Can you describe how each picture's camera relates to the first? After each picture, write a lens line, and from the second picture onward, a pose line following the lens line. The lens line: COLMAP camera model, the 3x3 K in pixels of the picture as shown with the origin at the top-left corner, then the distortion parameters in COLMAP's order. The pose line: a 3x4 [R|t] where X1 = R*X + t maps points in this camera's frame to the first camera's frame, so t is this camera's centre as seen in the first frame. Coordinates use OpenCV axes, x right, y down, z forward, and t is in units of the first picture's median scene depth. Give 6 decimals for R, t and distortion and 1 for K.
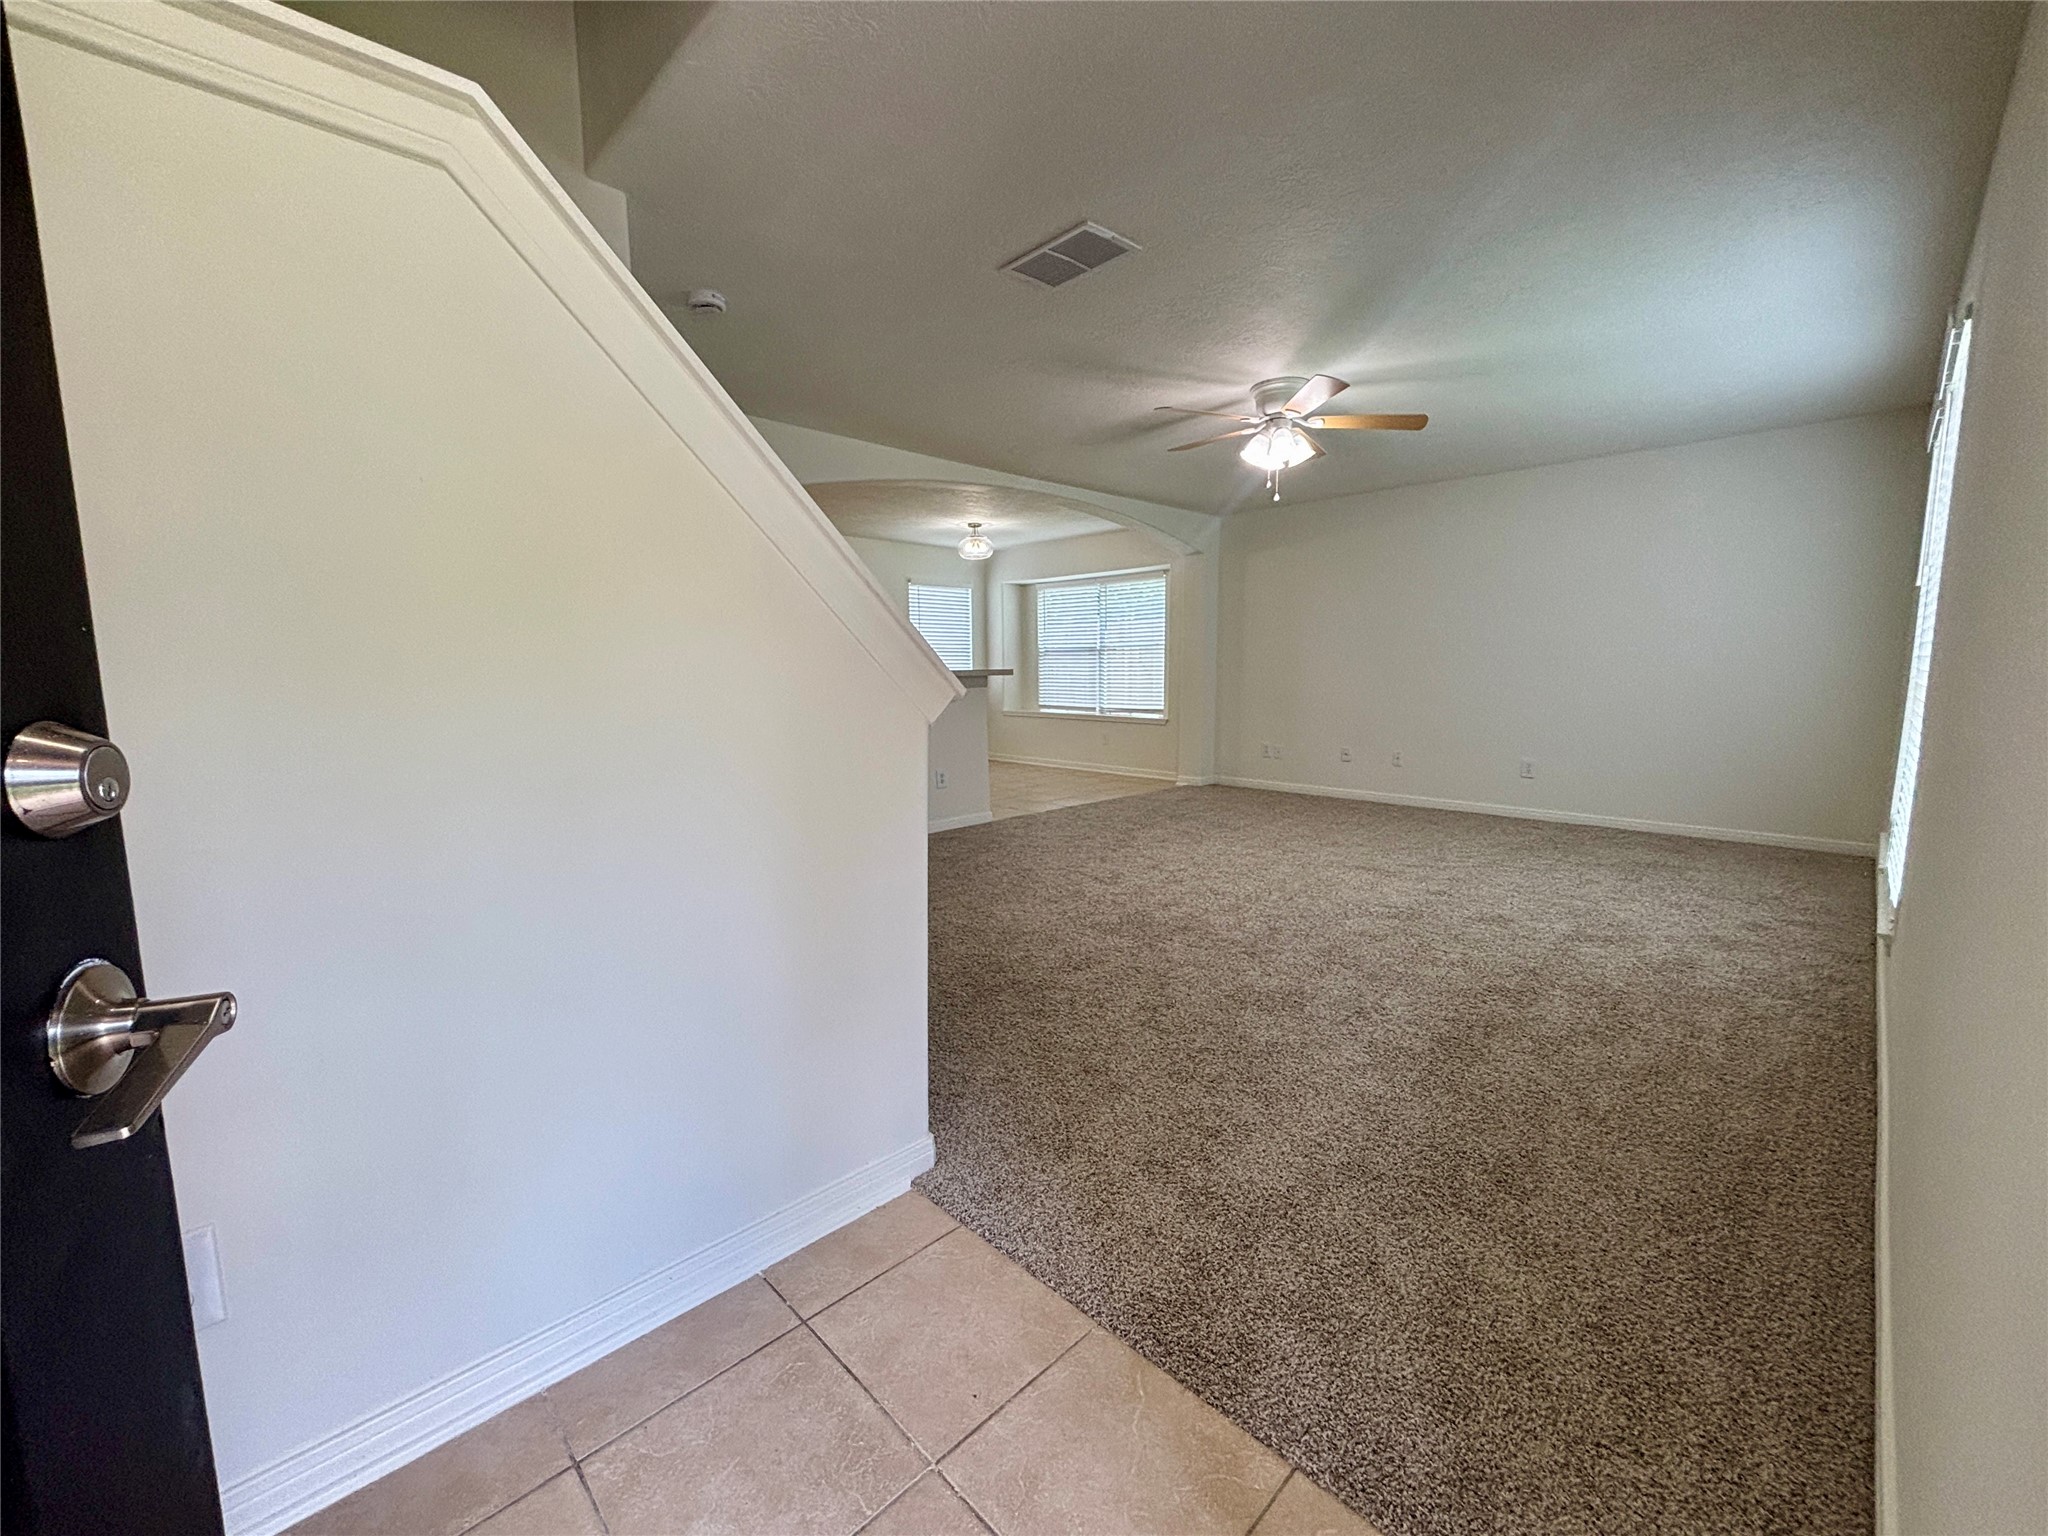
lens RADIAL K [[827.1, 0, 1024.4], [0, 827.1, 763.0], [0, 0, 1]] dist [-0.002053, 0.000100]
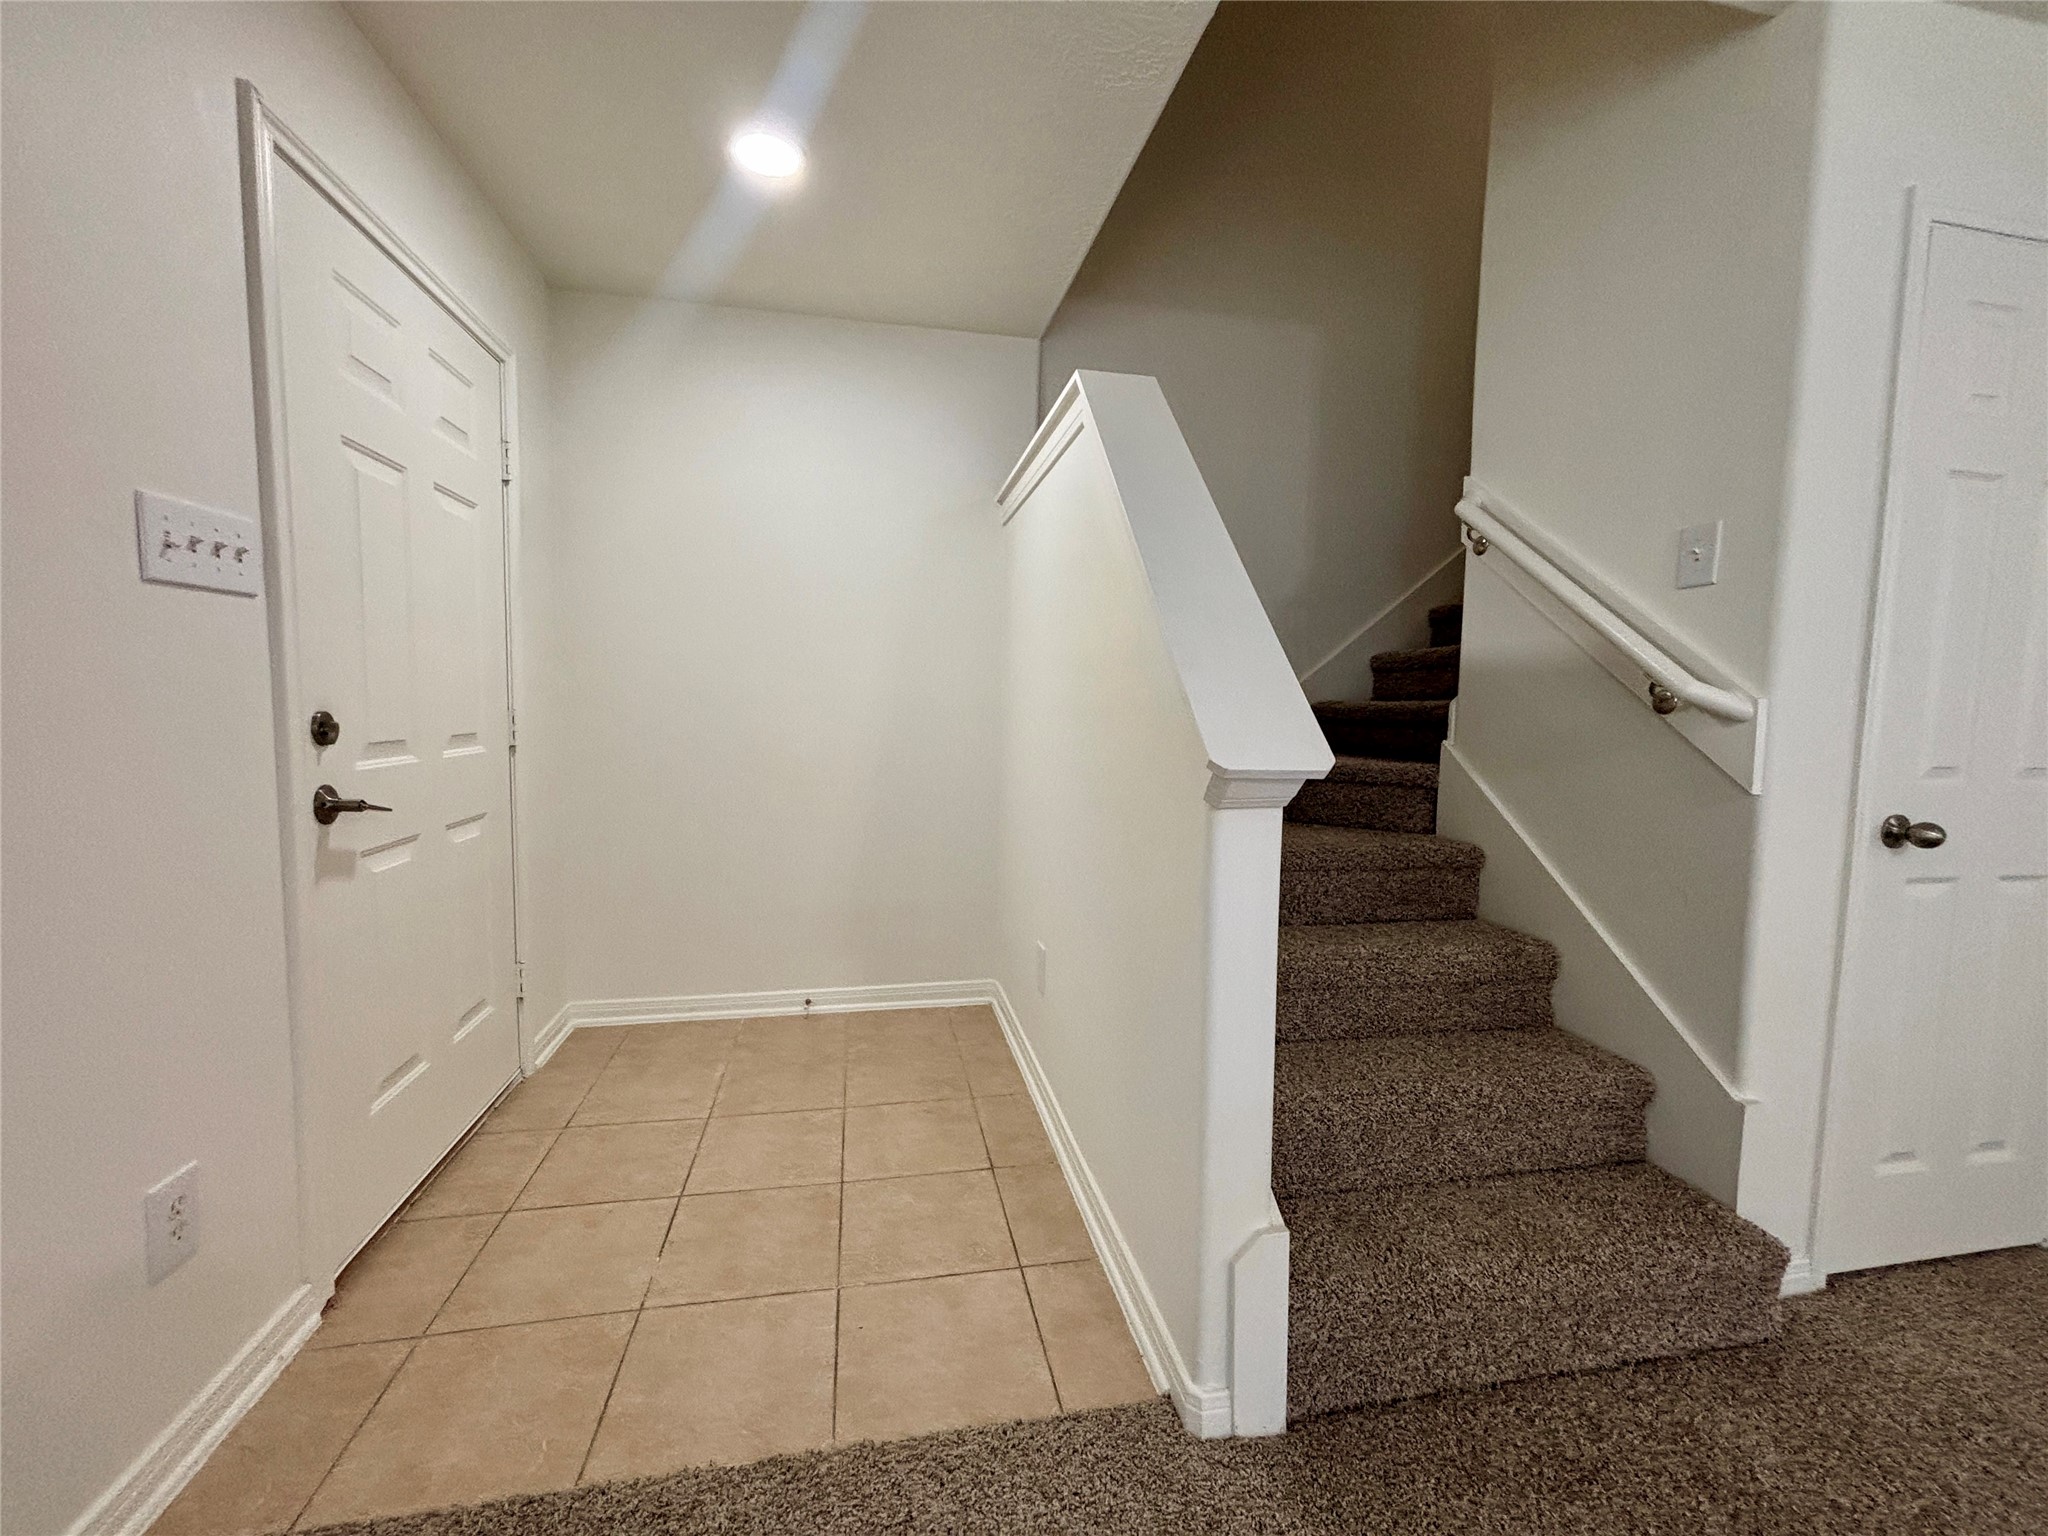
lens RADIAL K [[827.1, 0, 1024.4], [0, 827.1, 763.0], [0, 0, 1]] dist [-0.002053, 0.000100]
pose [[-0.536422, 0.068413, -0.841172, 0.268700], [-0.106454, 0.983263, 0.147856, -0.078939], [0.837209, 0.168860, -0.520161, 0.599740]]
